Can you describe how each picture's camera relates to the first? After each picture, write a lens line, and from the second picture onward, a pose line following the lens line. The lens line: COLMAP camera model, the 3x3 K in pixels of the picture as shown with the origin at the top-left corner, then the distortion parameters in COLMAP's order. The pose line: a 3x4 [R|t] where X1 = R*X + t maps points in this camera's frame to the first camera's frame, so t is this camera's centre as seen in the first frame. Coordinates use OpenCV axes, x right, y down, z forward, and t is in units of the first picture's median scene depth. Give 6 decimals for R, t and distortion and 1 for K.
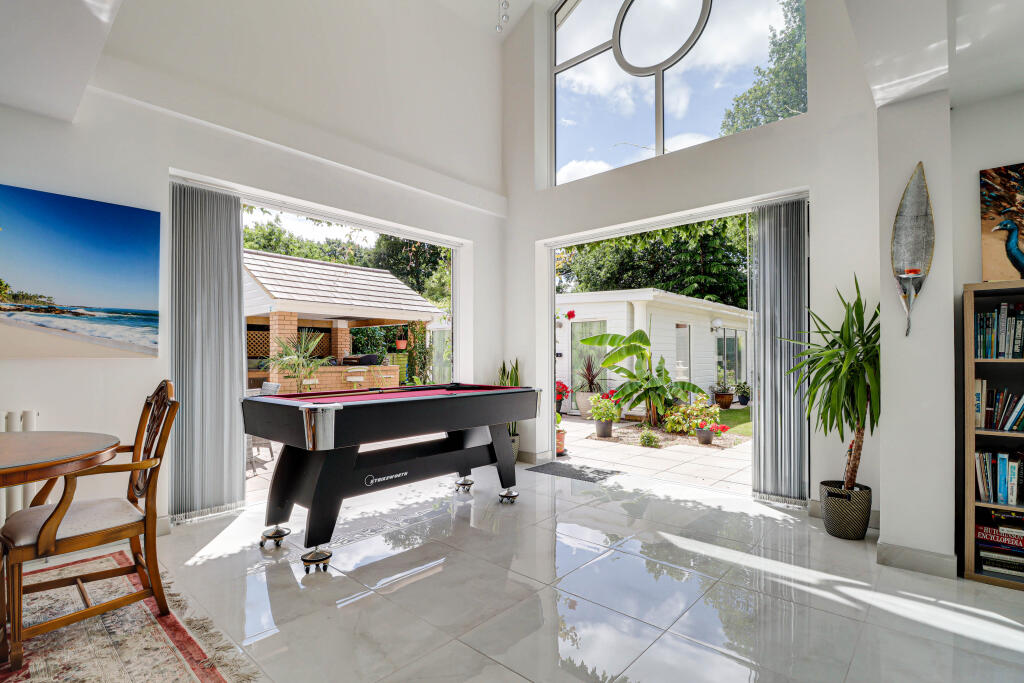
lens RADIAL K [[495.7, 0, 529.1], [0, 495.7, 359.5], [0, 0, 1]] dist [-0.002720, -0.000478]
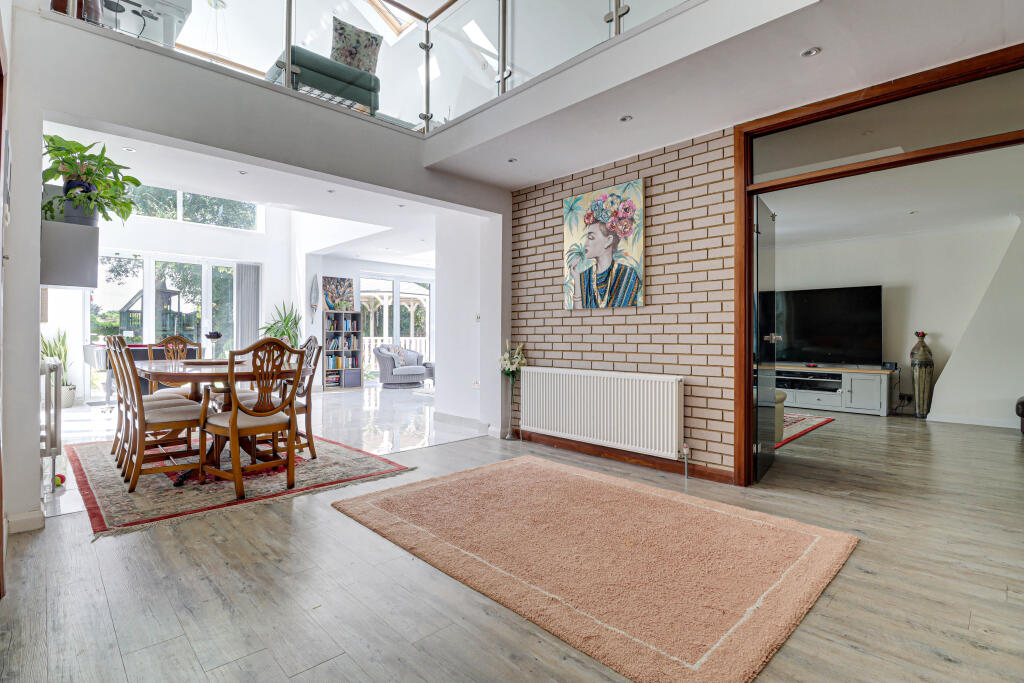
lens RADIAL K [[495.7, 0, 511.2], [0, 495.7, 338.4], [0, 0, 1]] dist [-0.002720, -0.000478]
pose [[0.081415, -0.002973, 0.996676, -2.607708], [-0.004334, 0.999985, 0.003336, 0.037451], [-0.996671, -0.004592, 0.081401, -0.669758]]
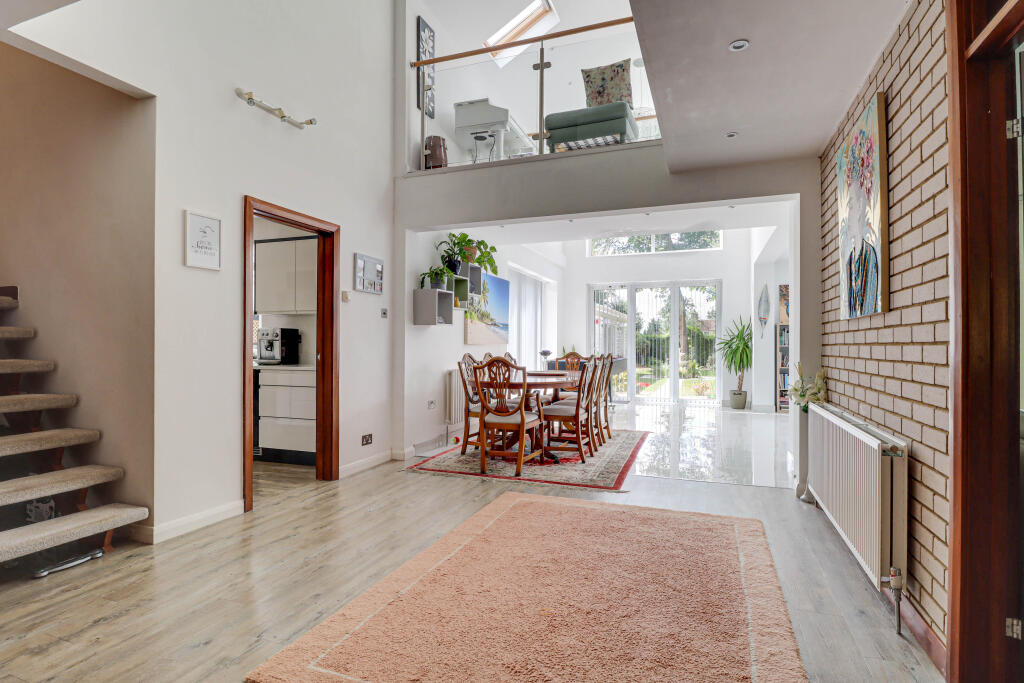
lens RADIAL K [[528.6, 0, 511.2], [0, 528.6, 341.2], [0, 0, 1]] dist [0.025306, -0.000315]
pose [[0.937271, 0.006997, 0.348533, -1.967122], [-0.005272, 0.999969, -0.005899, -0.000381], [-0.348563, 0.003692, 0.937278, -1.662858]]
